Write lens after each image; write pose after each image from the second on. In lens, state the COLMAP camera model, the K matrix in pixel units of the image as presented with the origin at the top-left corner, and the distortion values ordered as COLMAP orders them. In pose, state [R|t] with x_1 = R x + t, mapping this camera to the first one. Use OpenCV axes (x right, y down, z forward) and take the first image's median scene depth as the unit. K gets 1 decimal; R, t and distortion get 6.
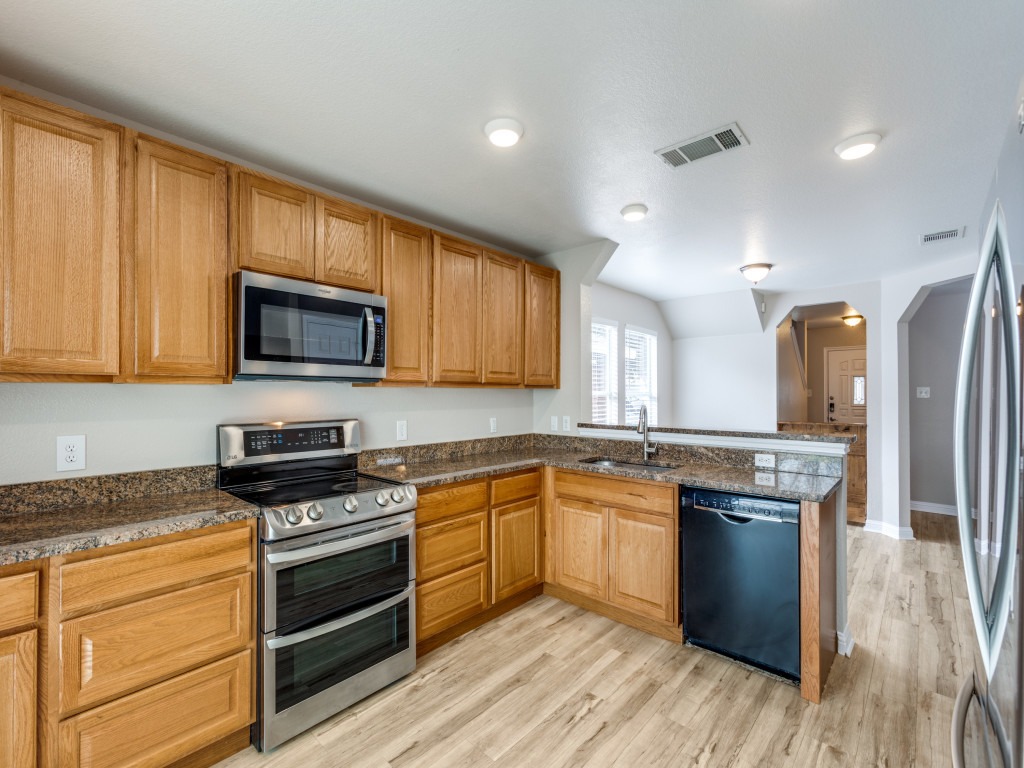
lens RADIAL K [[457.5, 0, 510.0], [0, 457.5, 383.1], [0, 0, 1]] dist [-0.018901, 0.015064]
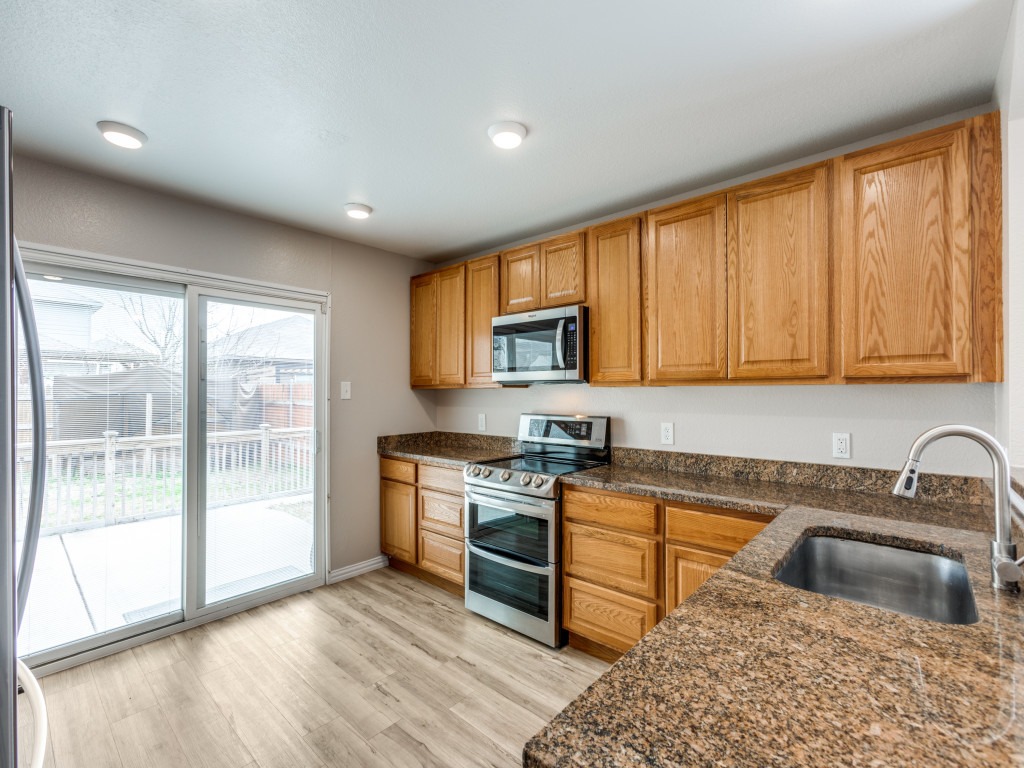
lens RADIAL K [[457.5, 0, 510.0], [0, 457.5, 383.1], [0, 0, 1]] dist [-0.018901, 0.015064]
pose [[0.023138, -0.023142, -0.999464, 0.687004], [0.021882, 0.999504, -0.022637, 0.016497], [0.999493, -0.021346, 0.023633, 0.680703]]
